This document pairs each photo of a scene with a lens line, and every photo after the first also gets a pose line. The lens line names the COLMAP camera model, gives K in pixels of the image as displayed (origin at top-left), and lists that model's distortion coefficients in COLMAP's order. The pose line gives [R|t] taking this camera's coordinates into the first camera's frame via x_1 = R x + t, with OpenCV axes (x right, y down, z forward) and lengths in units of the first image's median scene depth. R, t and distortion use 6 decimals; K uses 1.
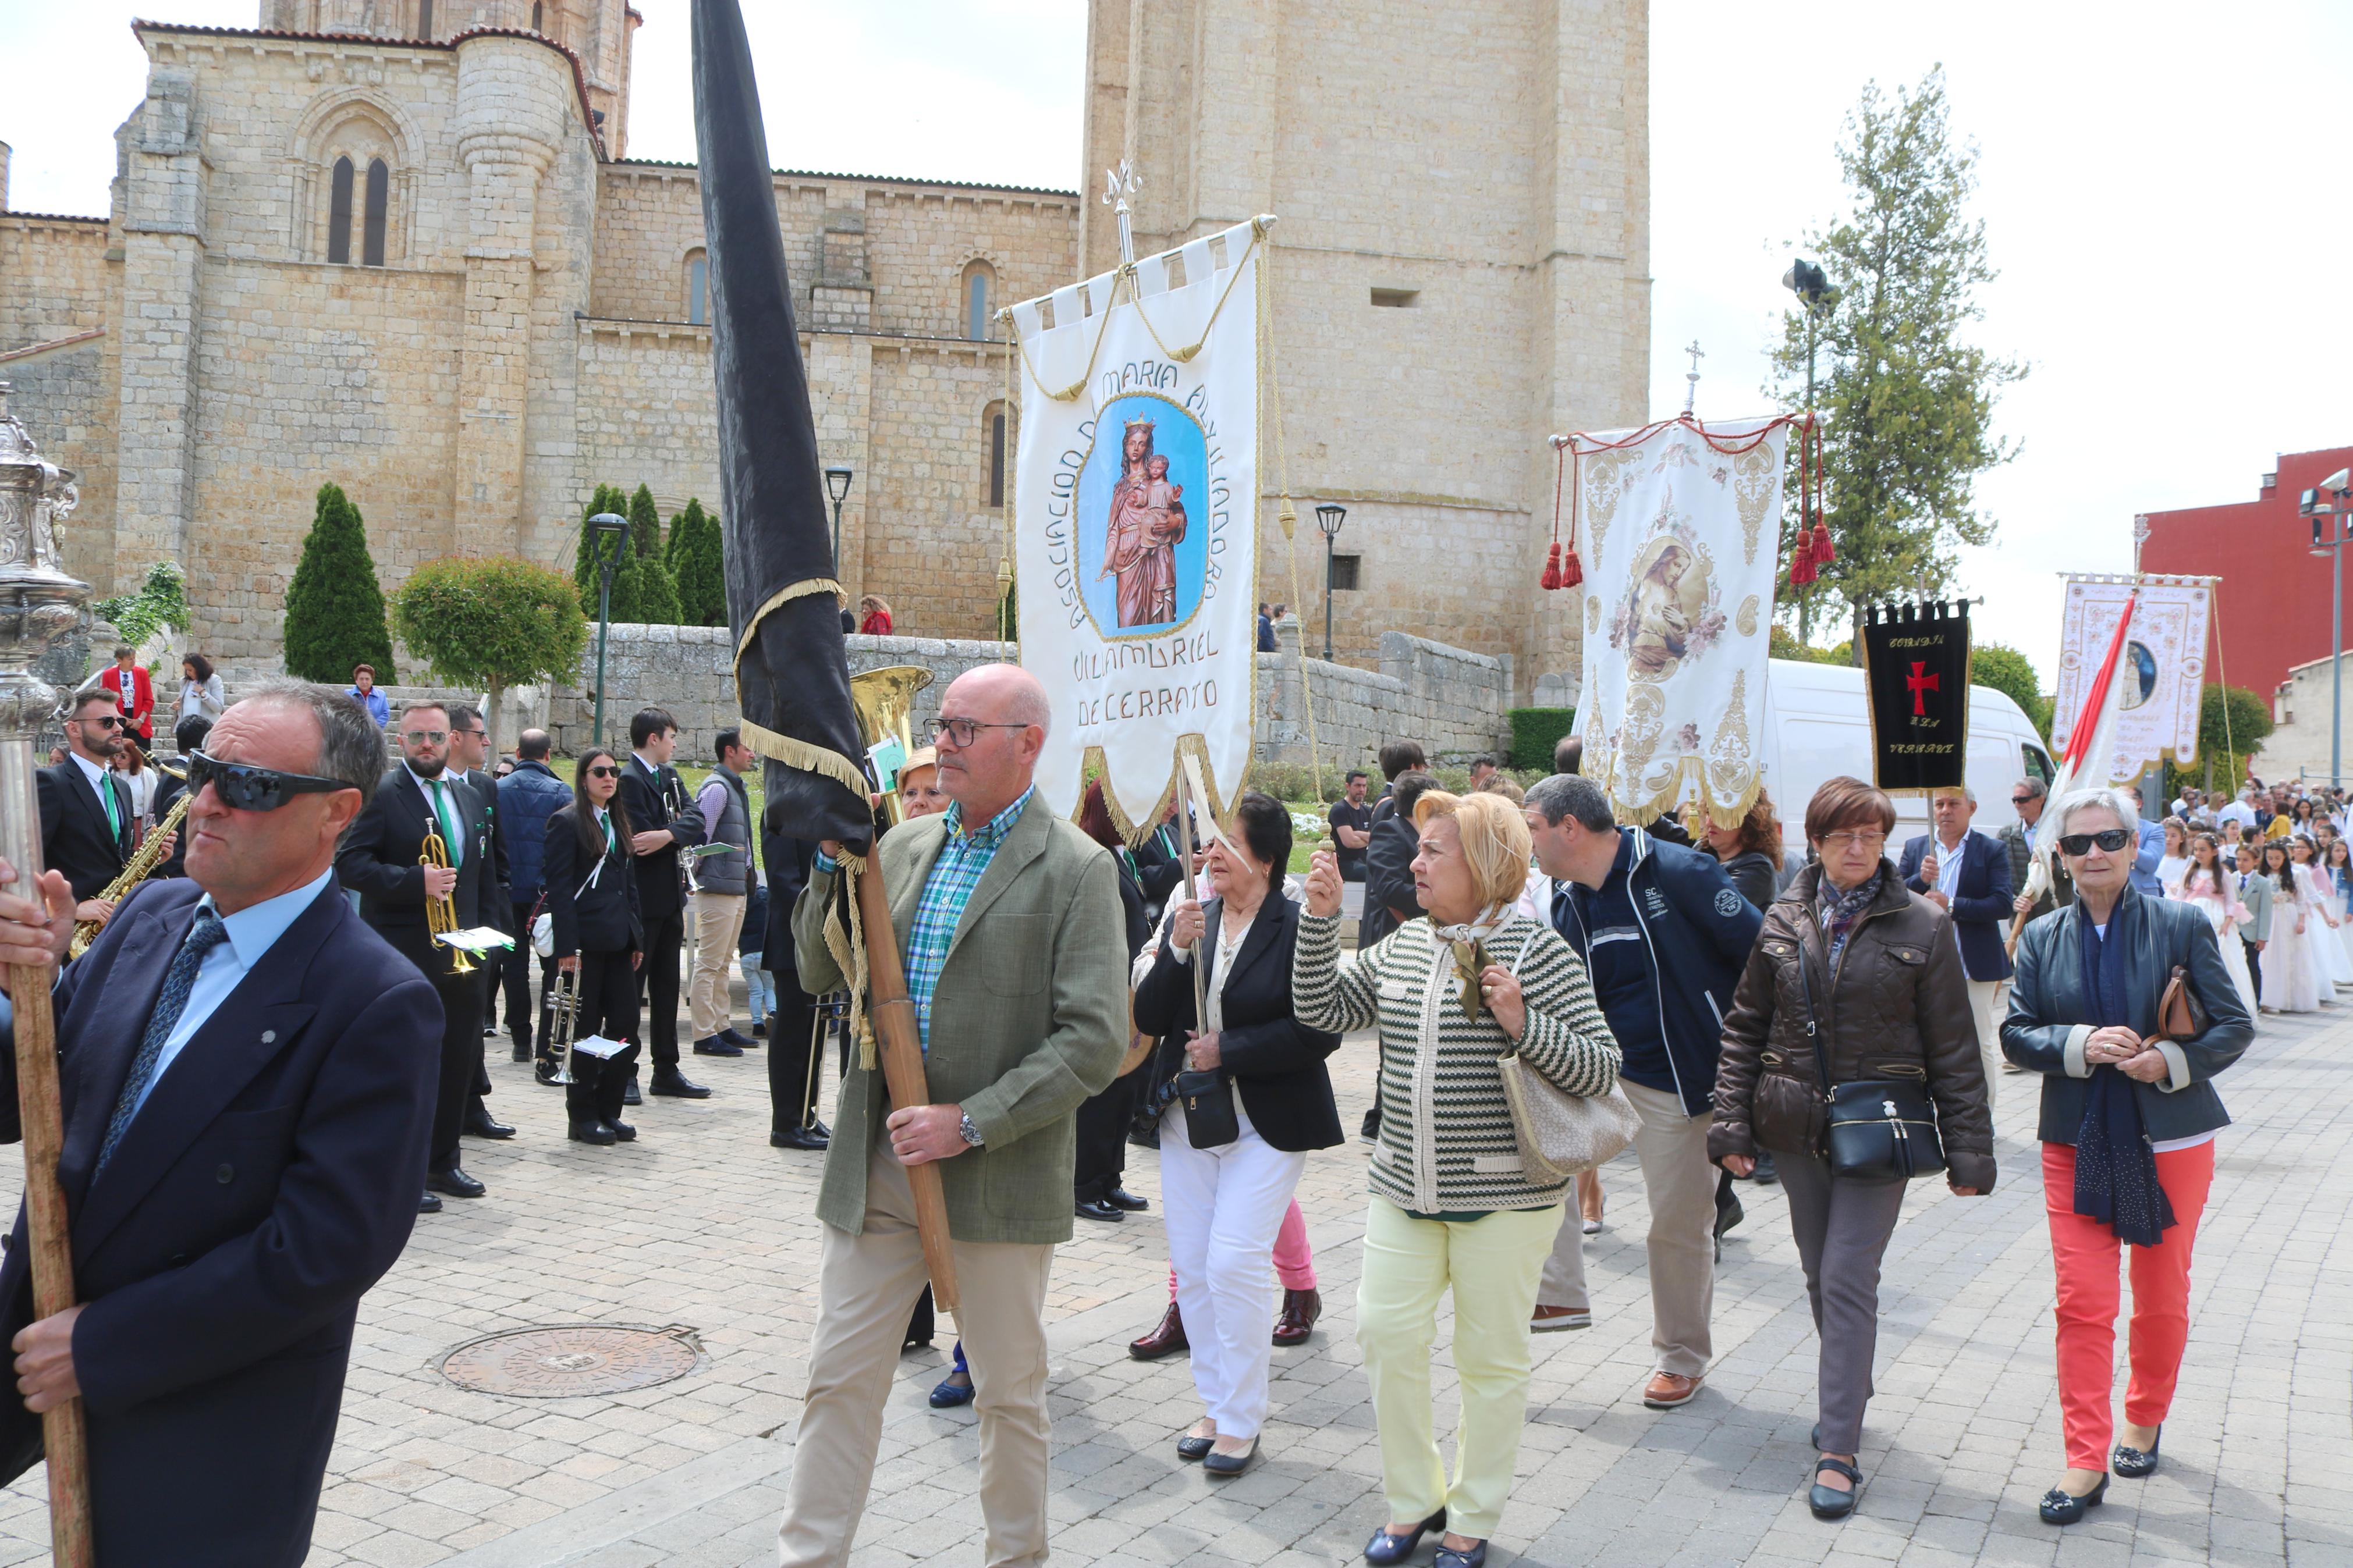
lens RADIAL K [[1911.7, 0, 1157.2], [0, 1911.7, 810.5], [0, 0, 1]] dist [-0.172404, 0.158703]
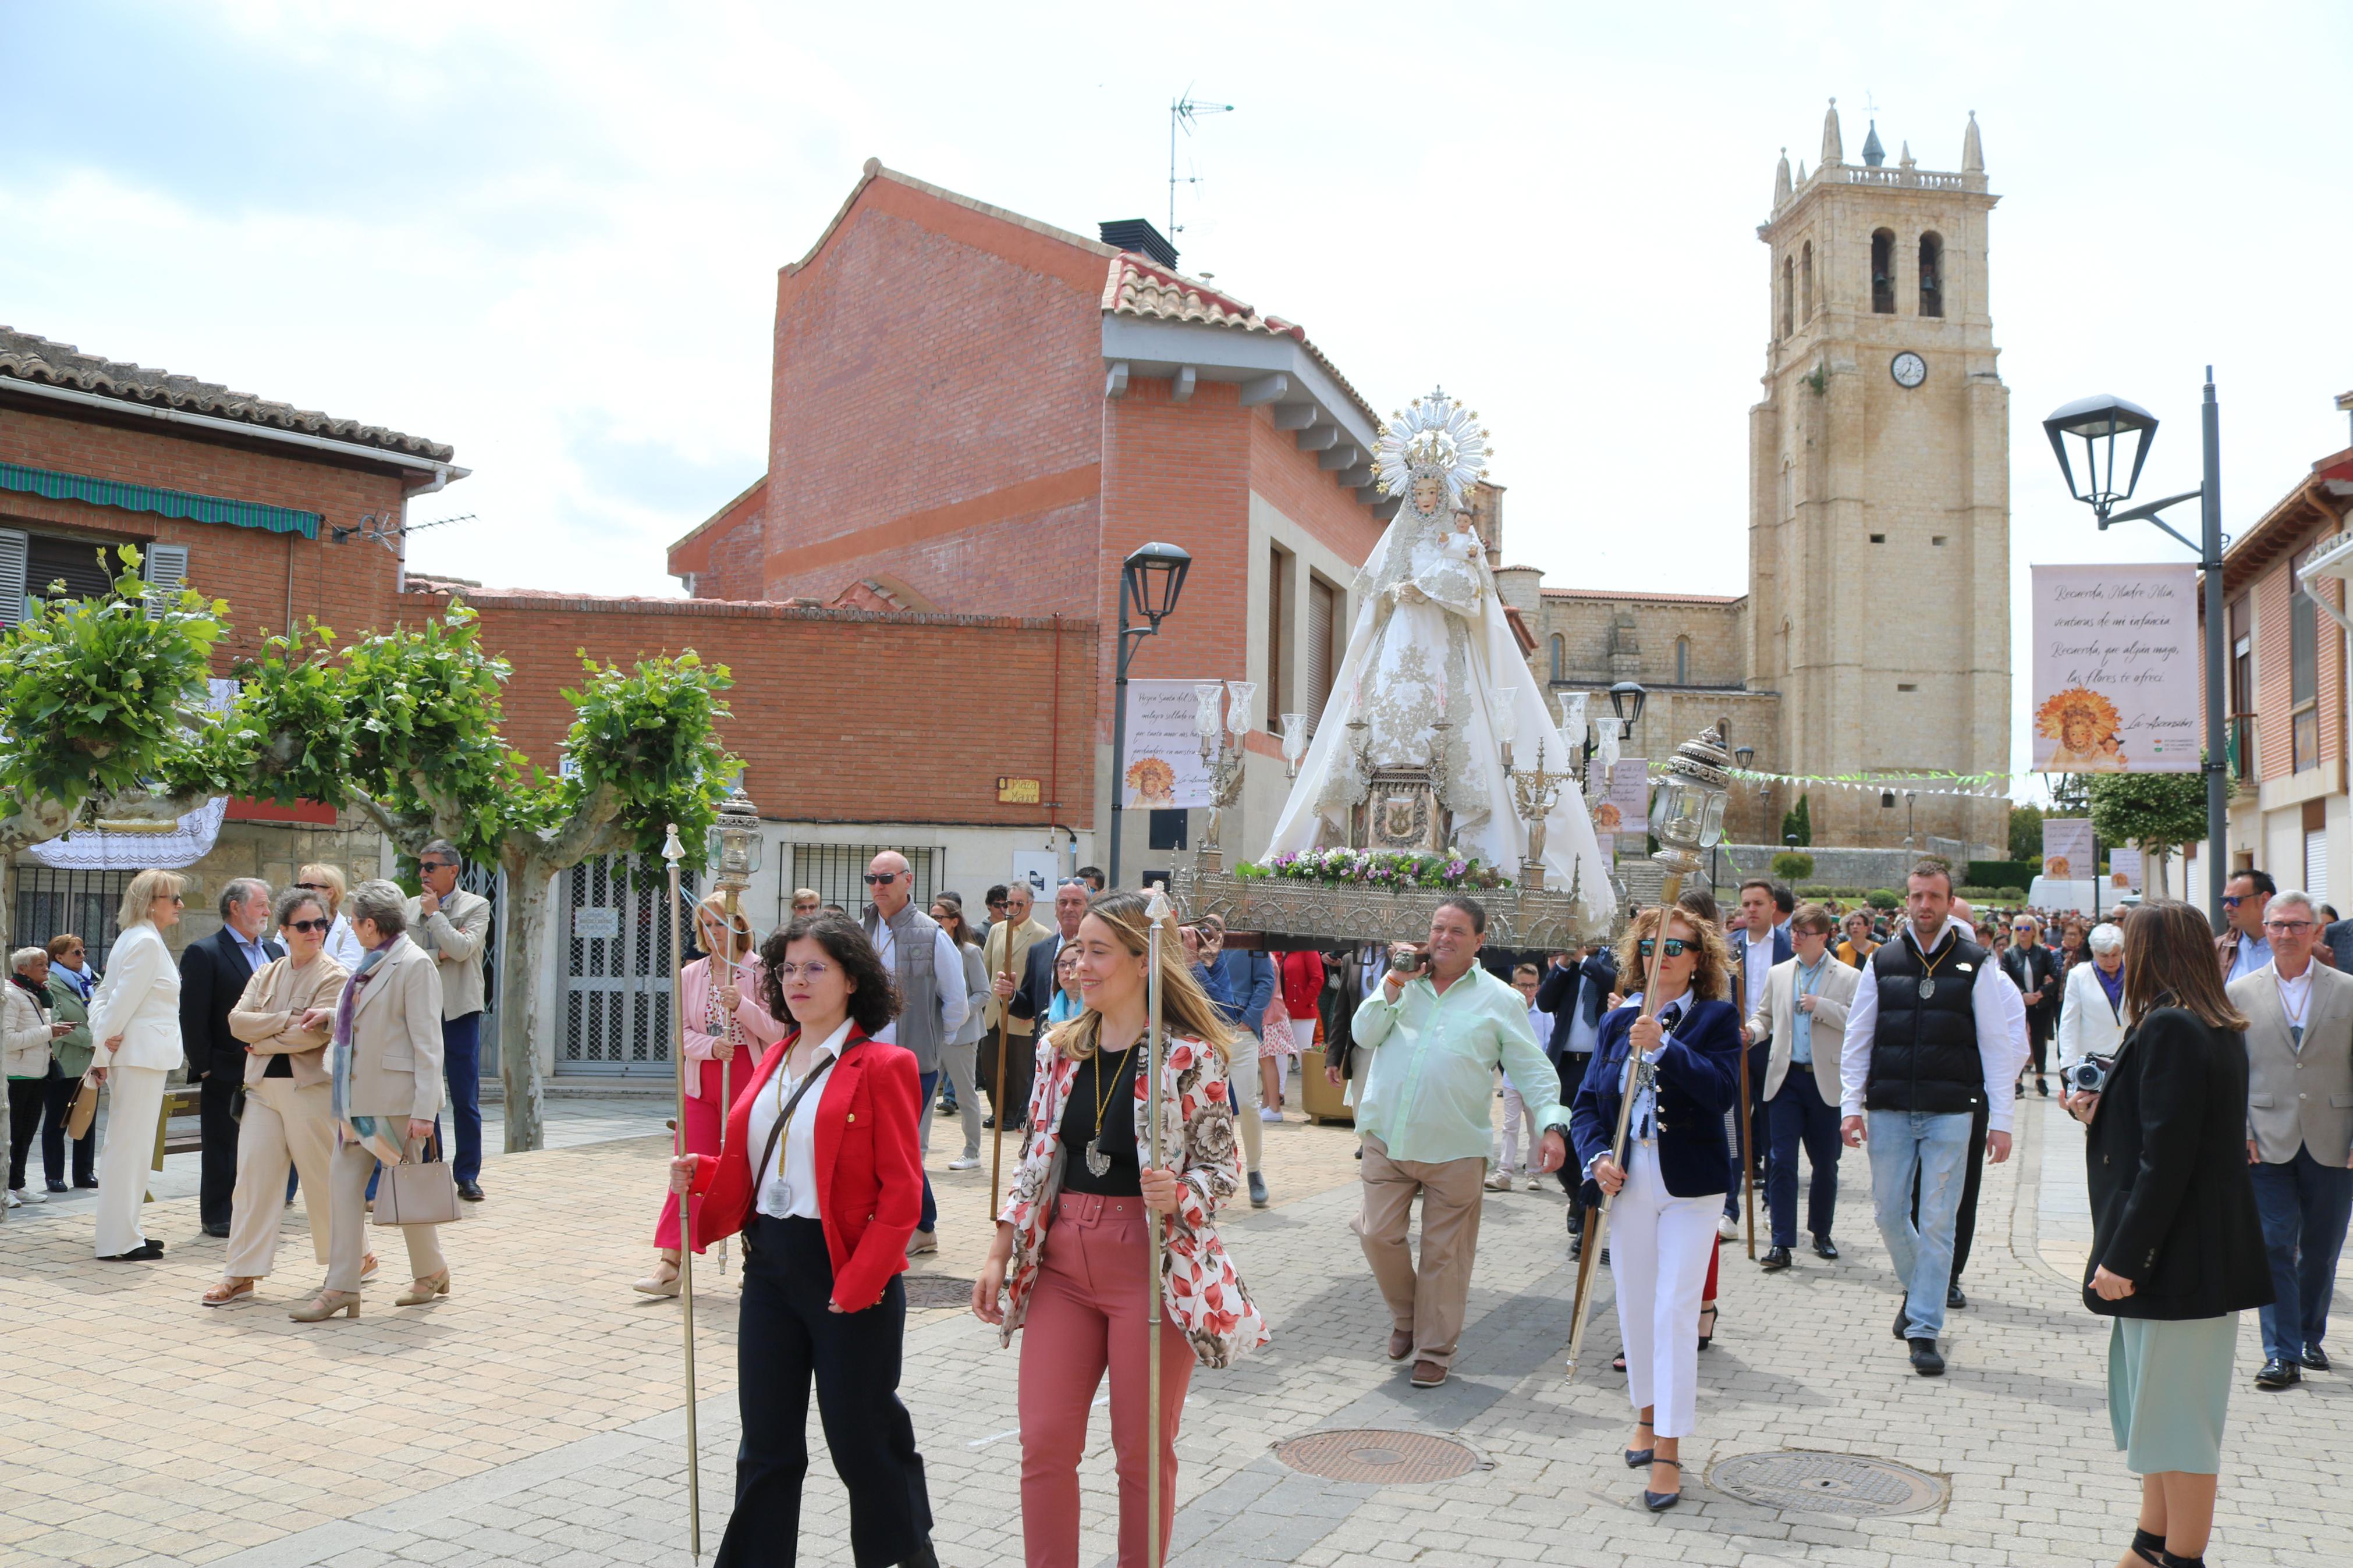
lens RADIAL K [[1911.7, 0, 1157.2], [0, 1911.7, 810.5], [0, 0, 1]] dist [-0.172404, 0.158703]
pose [[0.991506, -0.008160, -0.129808, -0.537230], [0.004289, 0.999539, -0.030071, -0.042840], [0.129994, 0.029259, 0.991083, -1.558828]]
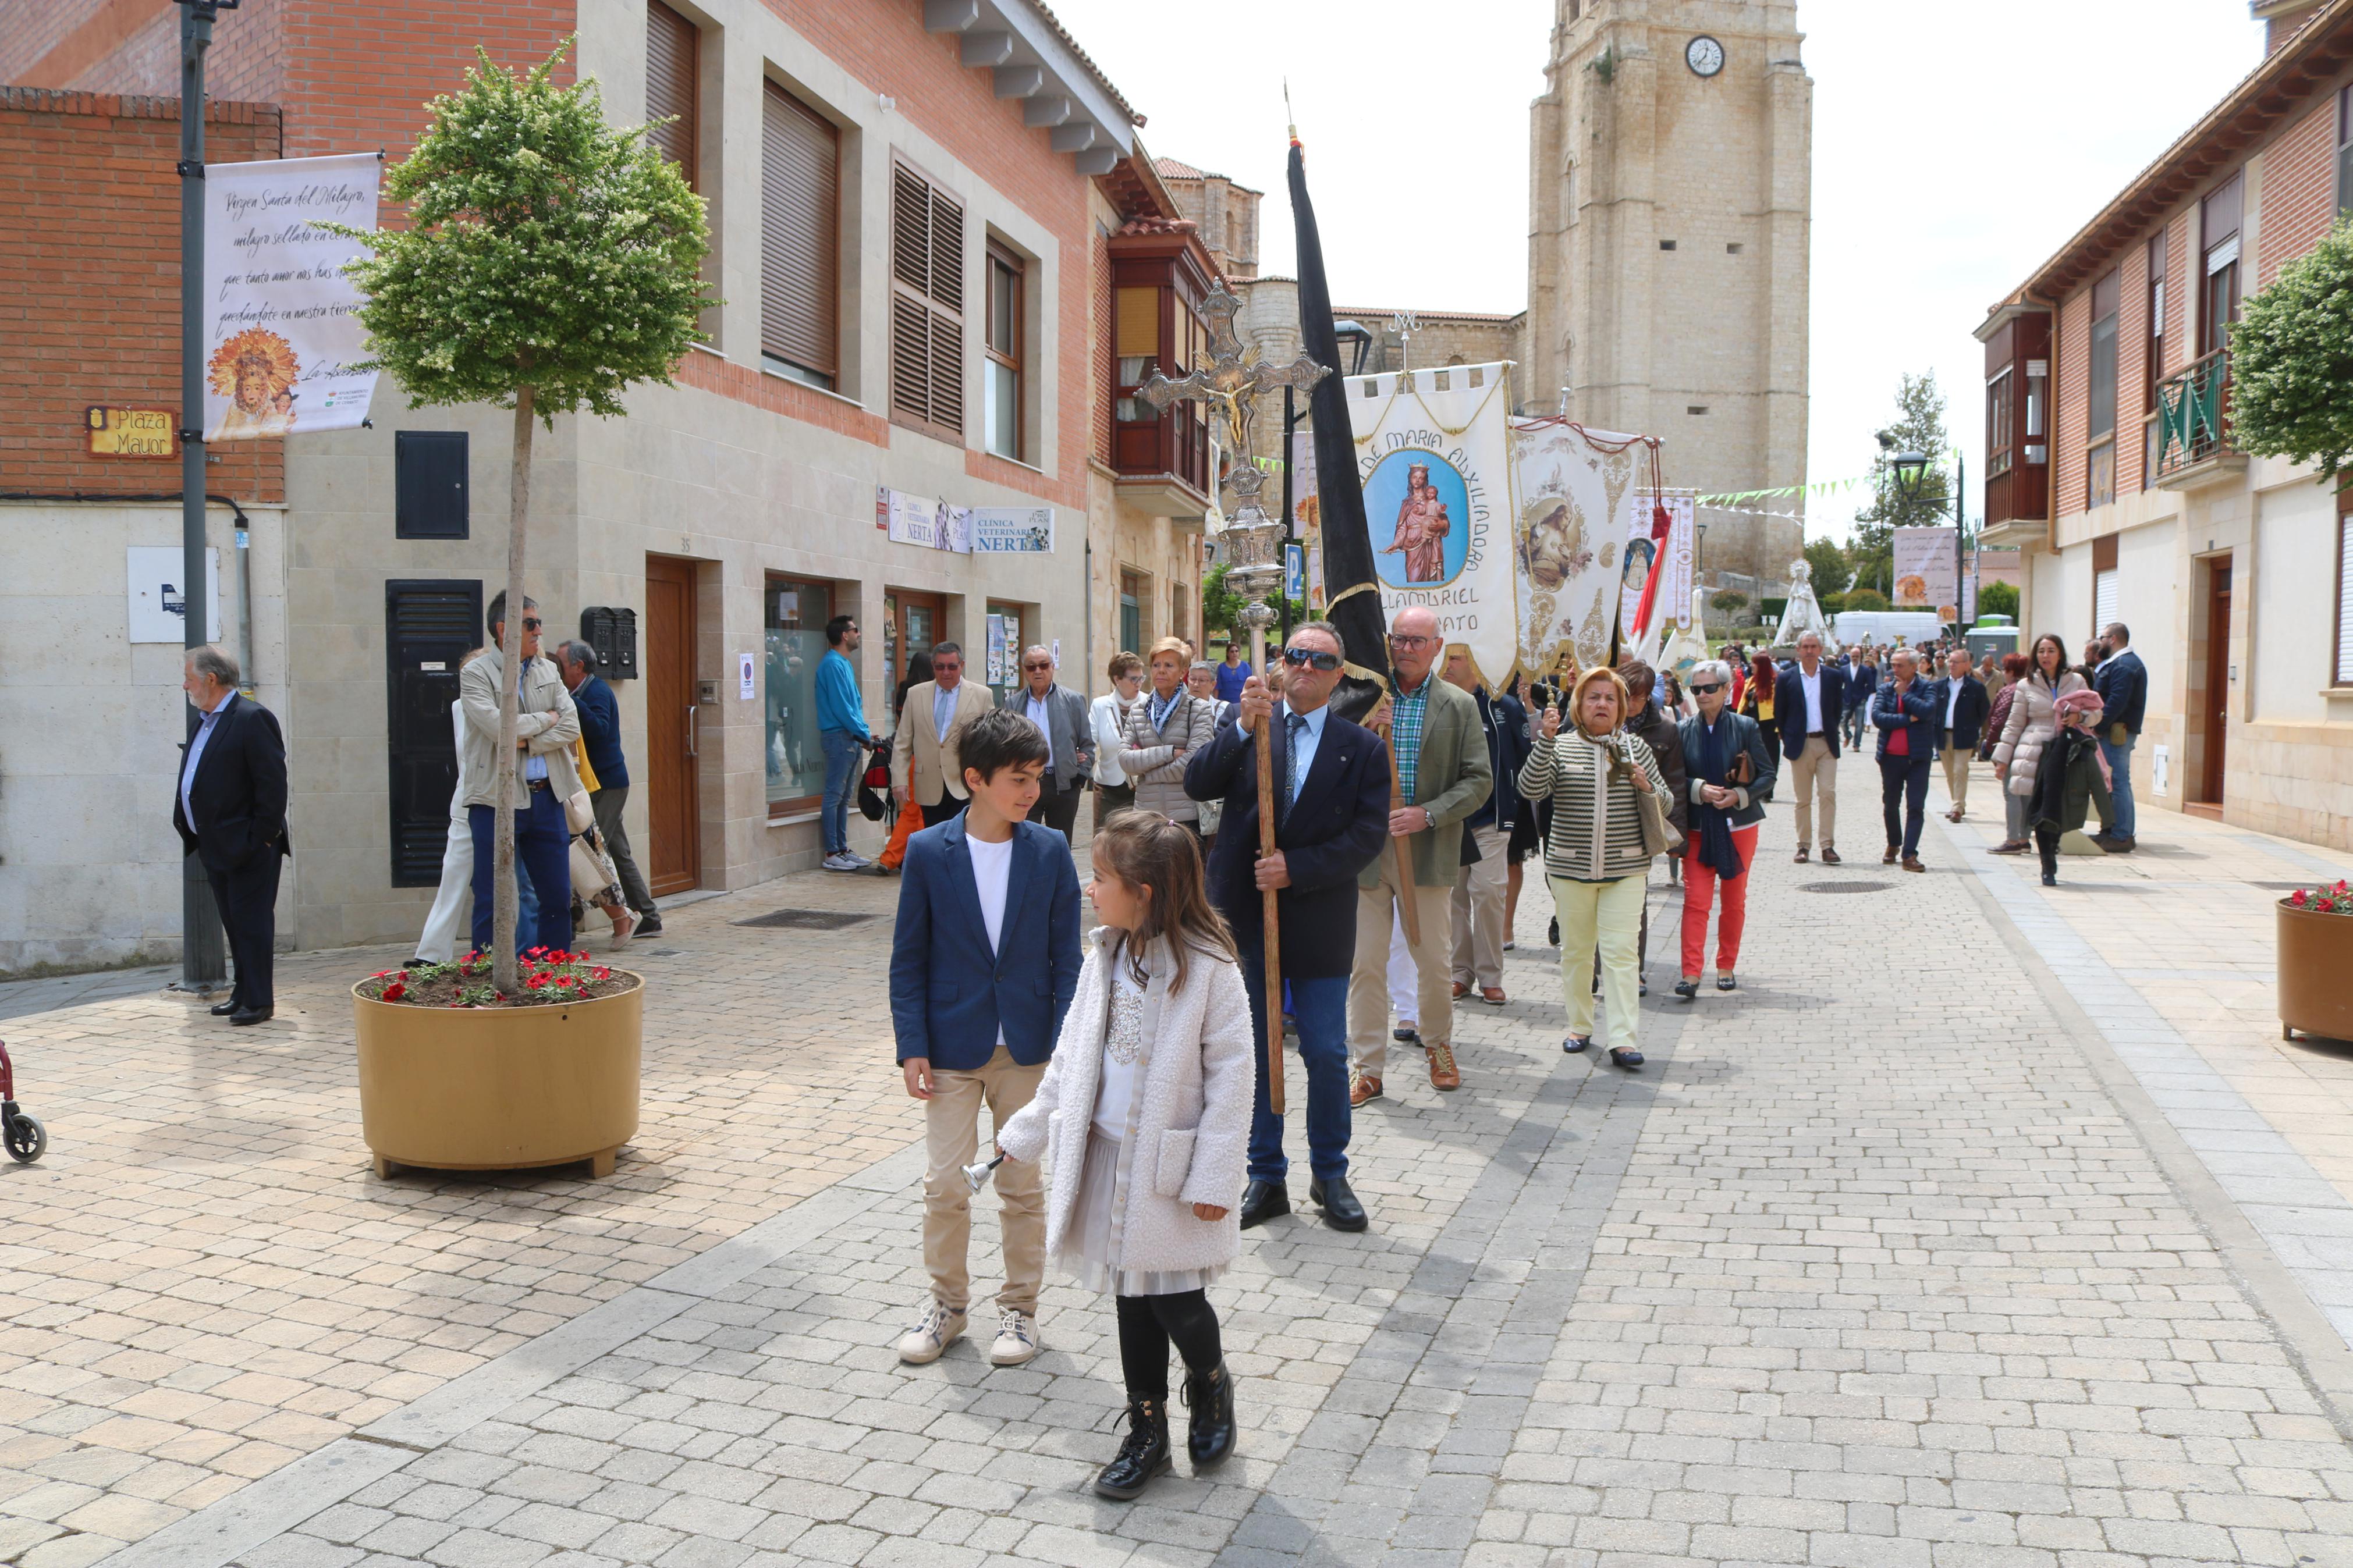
lens RADIAL K [[1932.1, 0, 1143.2], [0, 1932.1, 819.7], [0, 0, 1]] dist [-0.166794, 0.152705]
pose [[0.999472, -0.019979, -0.025629, -0.496054], [0.022523, 0.994407, 0.103182, -0.033974], [0.023424, -0.103705, 0.994332, -1.341434]]
